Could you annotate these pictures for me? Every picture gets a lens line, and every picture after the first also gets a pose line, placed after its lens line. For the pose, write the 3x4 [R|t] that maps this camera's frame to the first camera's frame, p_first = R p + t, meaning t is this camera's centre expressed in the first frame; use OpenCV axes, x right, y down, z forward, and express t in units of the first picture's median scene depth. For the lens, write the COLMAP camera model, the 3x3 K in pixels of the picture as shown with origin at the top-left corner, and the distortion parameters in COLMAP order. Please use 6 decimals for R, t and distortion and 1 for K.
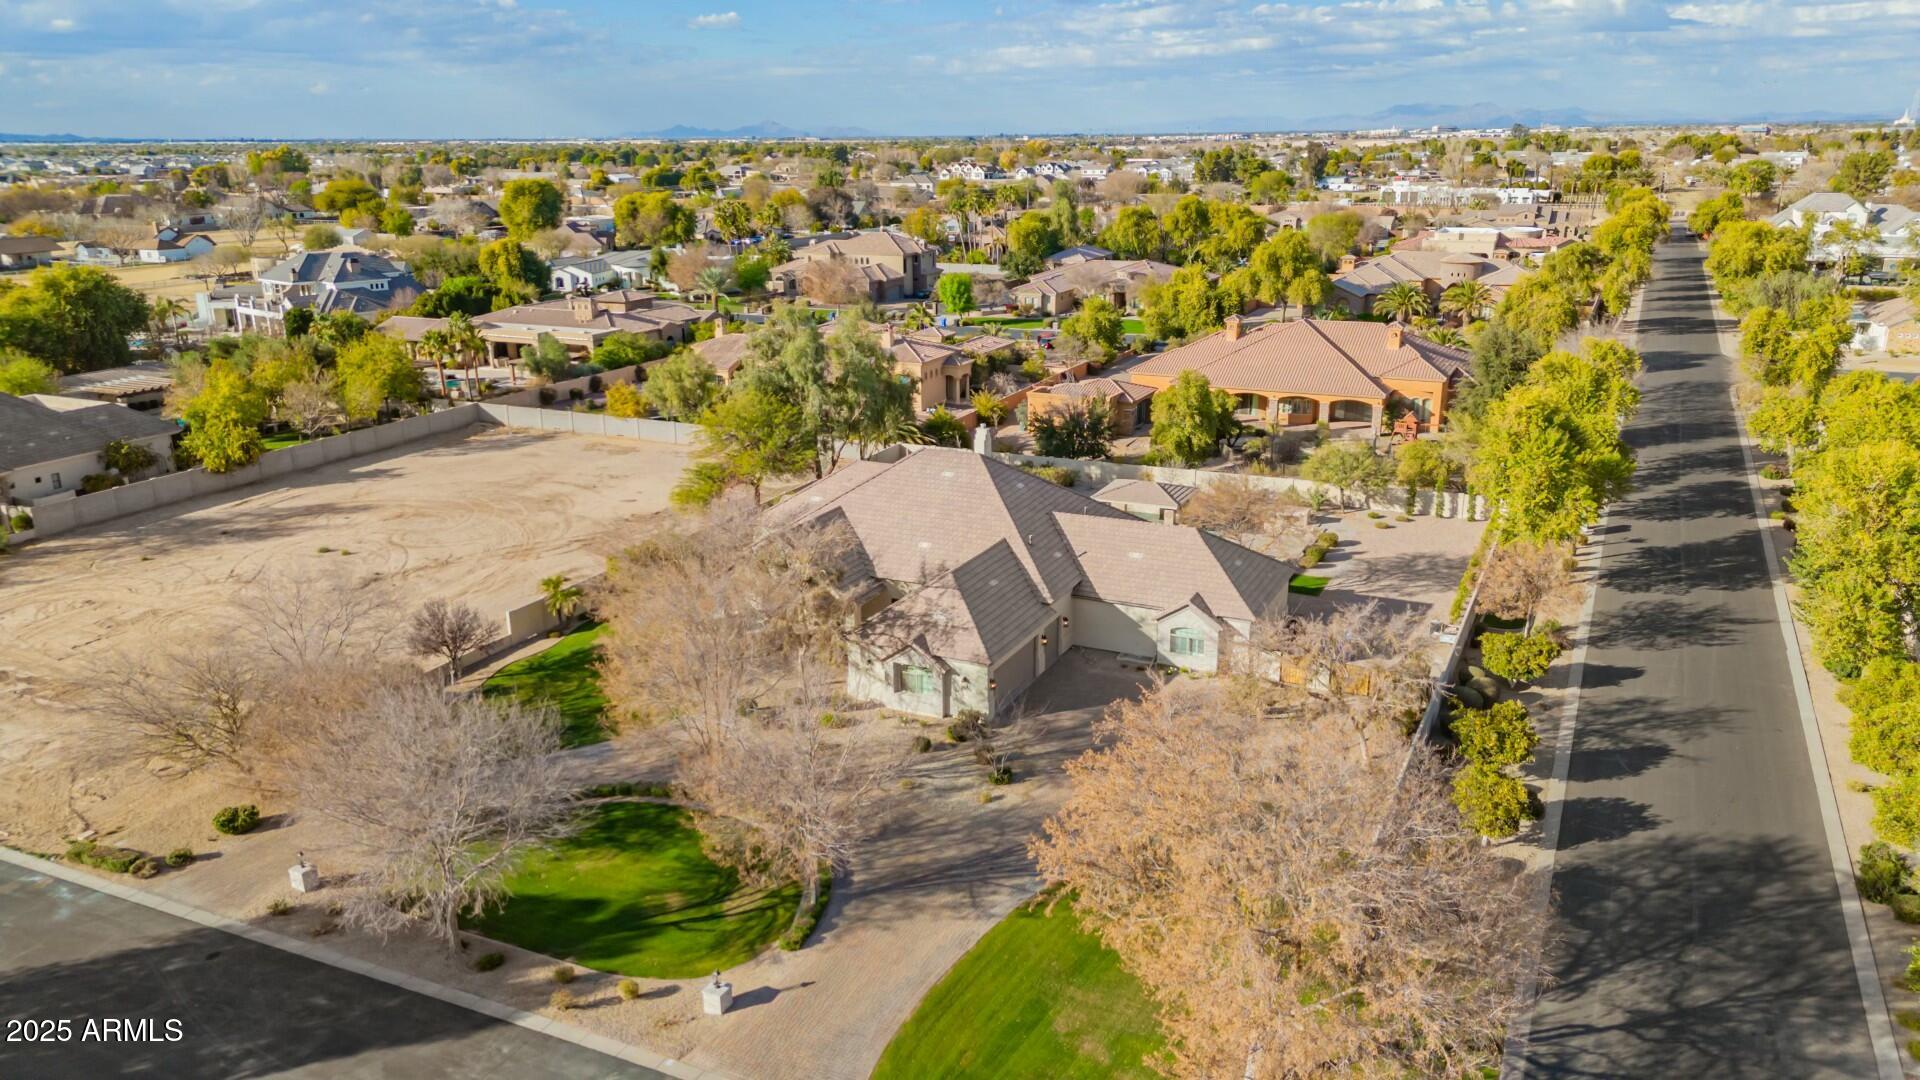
lens RADIAL K [[1362.3, 0, 960.0], [0, 1362.3, 540.0], [0, 0, 1]] dist [0.059791, -0.001271]
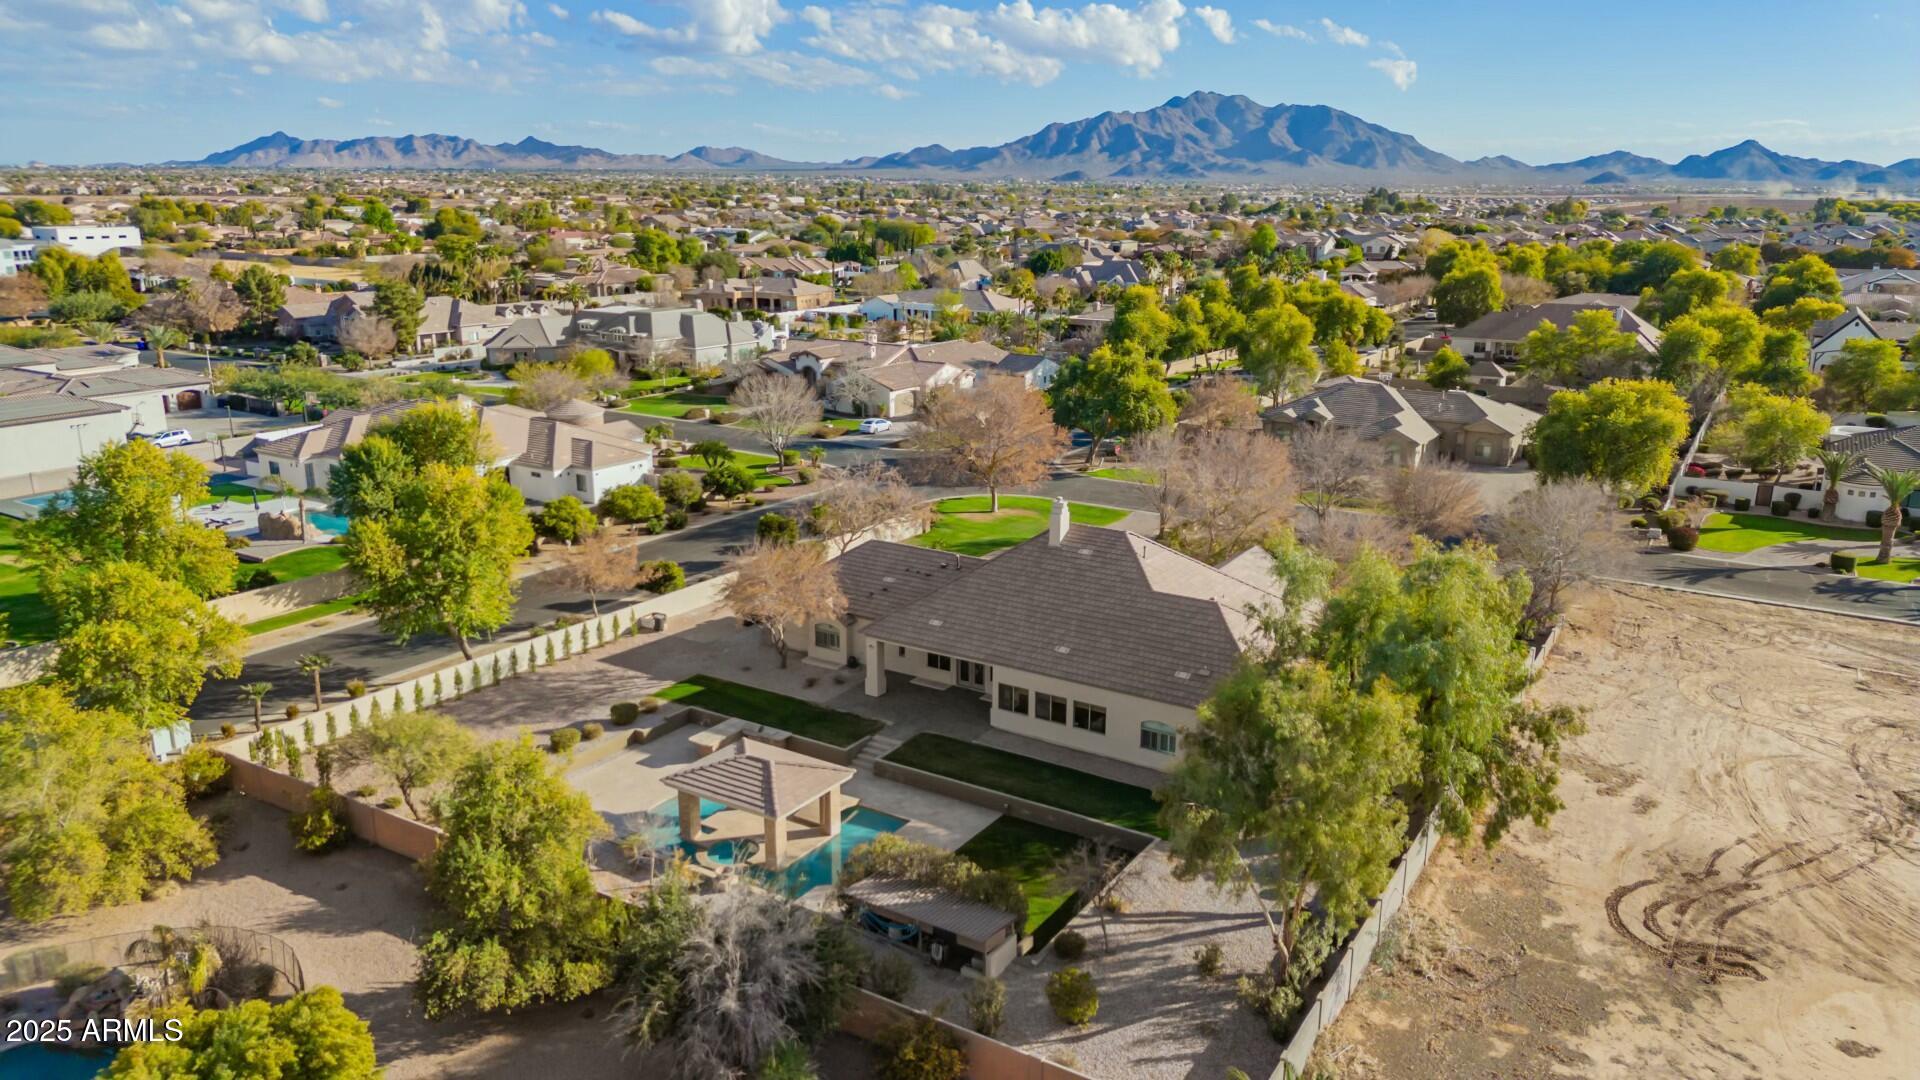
lens RADIAL K [[1337.4, 0, 954.5], [0, 1337.4, 540.5], [0, 0, 1]] dist [0.096133, -0.090926]
pose [[-0.991001, -0.028522, 0.130779, -0.030749], [0.045344, 0.847732, 0.528484, -0.487329], [-0.125939, 0.529658, -0.838810, 1.611351]]
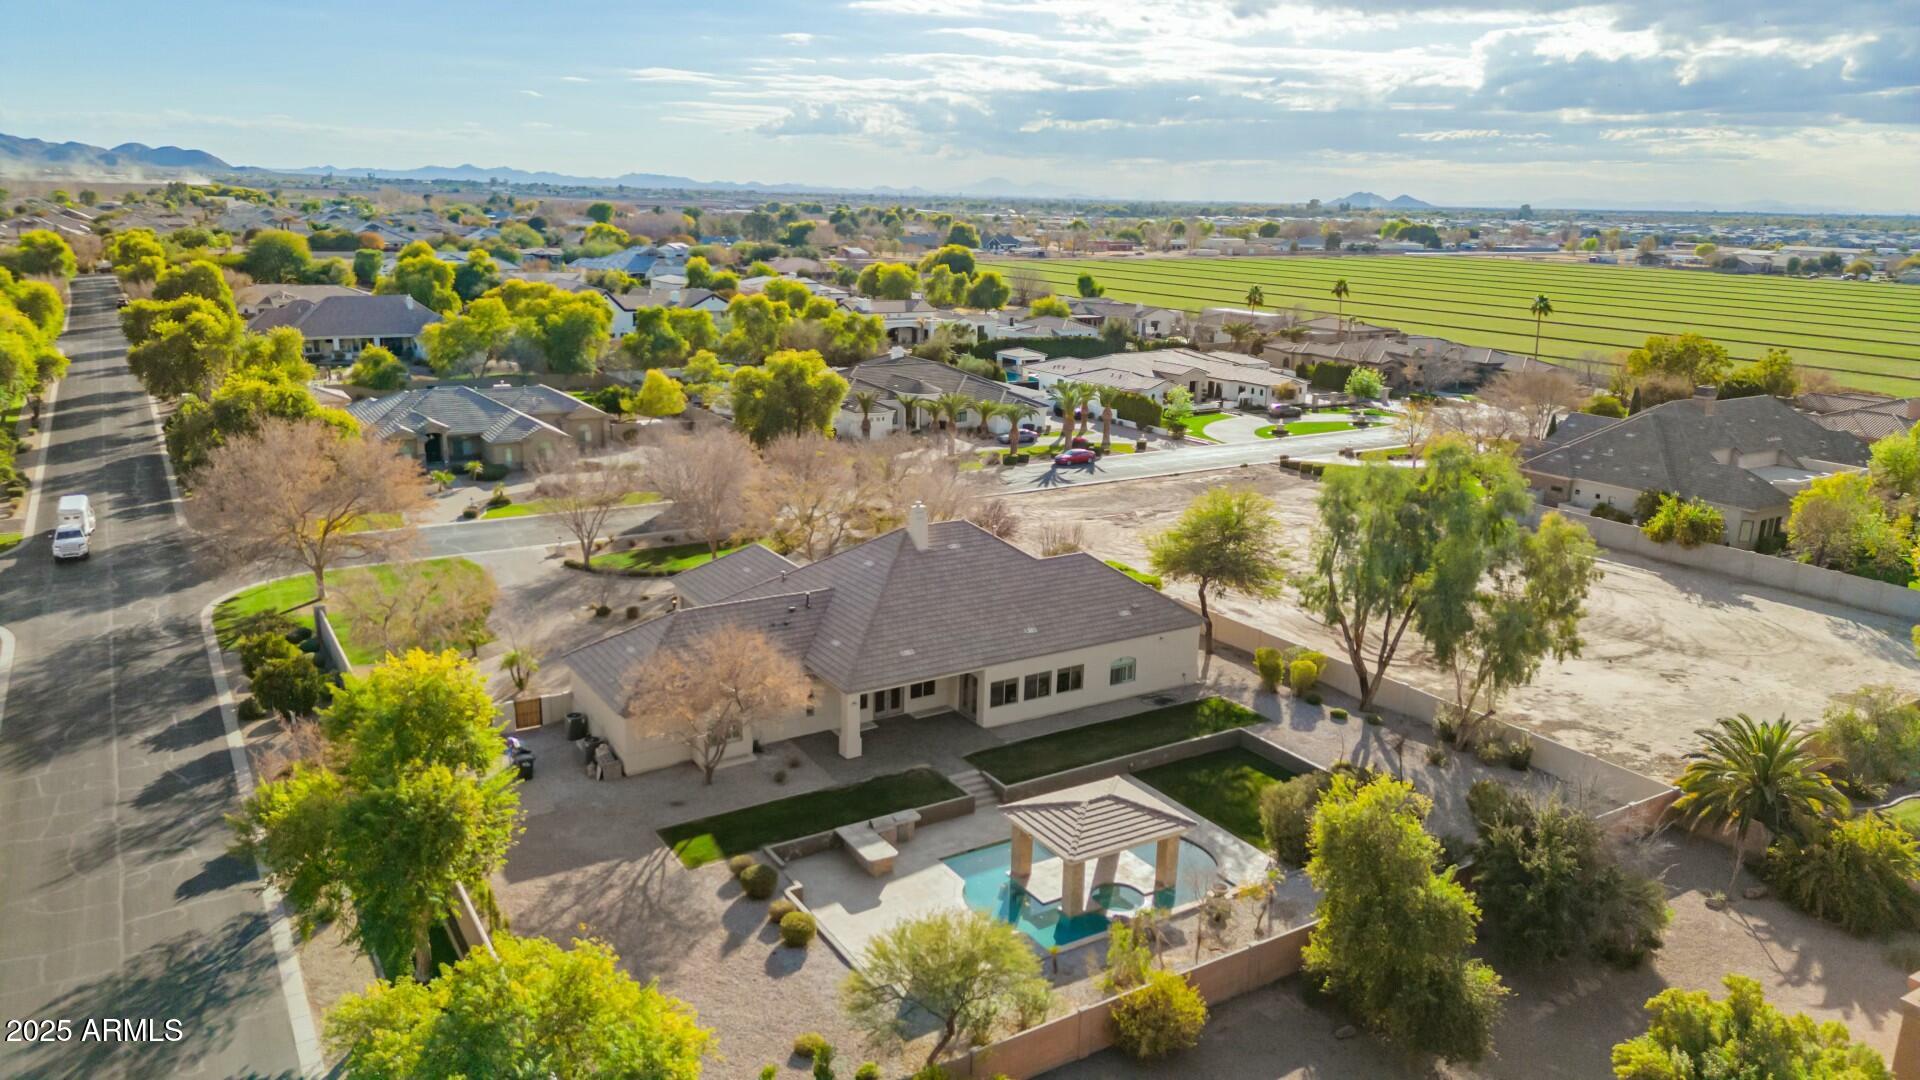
lens RADIAL K [[1362.3, 0, 960.0], [0, 1362.3, 540.0], [0, 0, 1]] dist [0.059791, -0.001271]
pose [[-0.541322, 0.209113, -0.814397, 0.687949], [-0.264613, 0.876996, 0.401072, -0.399160], [0.798092, 0.432609, -0.419403, 1.289702]]
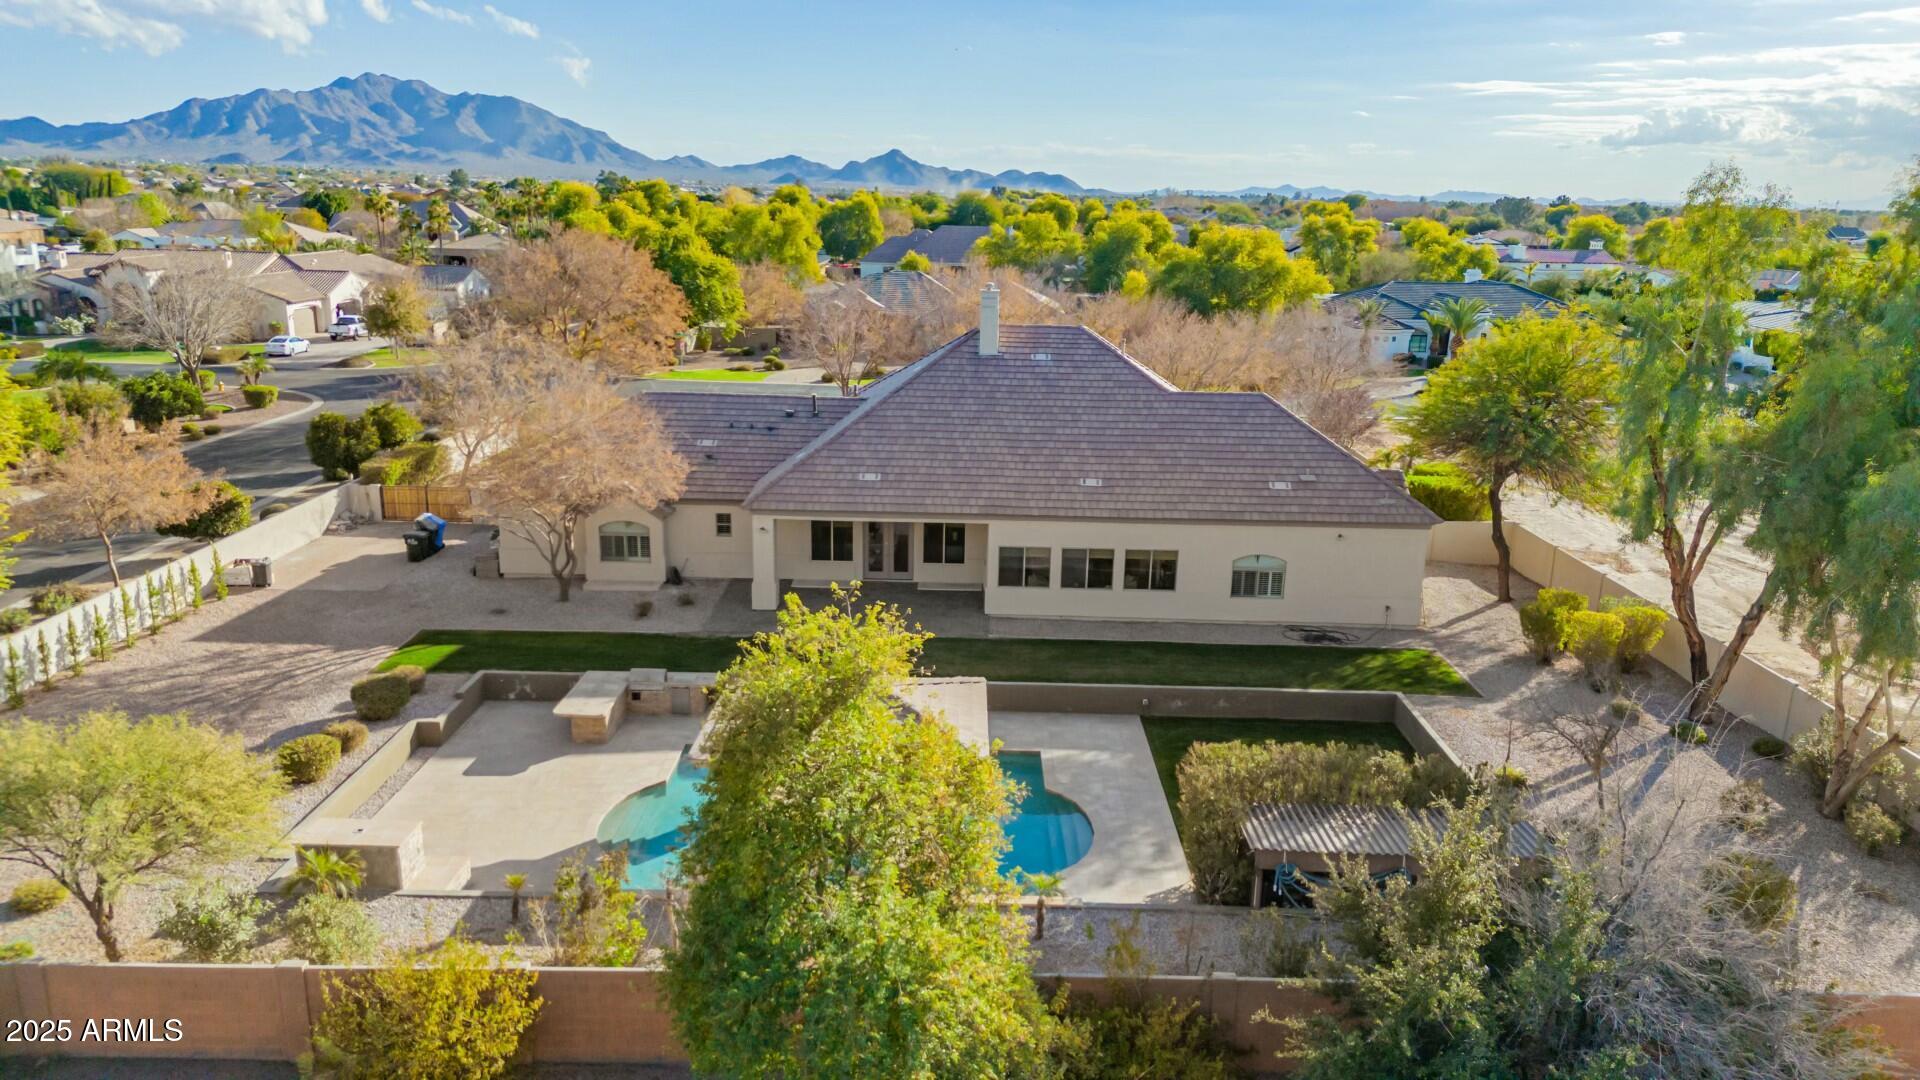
lens RADIAL K [[1351.3, 0, 953.6], [0, 1351.3, 543.7], [0, 0, 1]] dist [0.064790, -0.061027]
pose [[-0.910775, 0.094713, -0.401894, 0.266742], [-0.134332, 0.852418, 0.505310, -0.269428], [0.390442, 0.514211, -0.763638, 1.393113]]
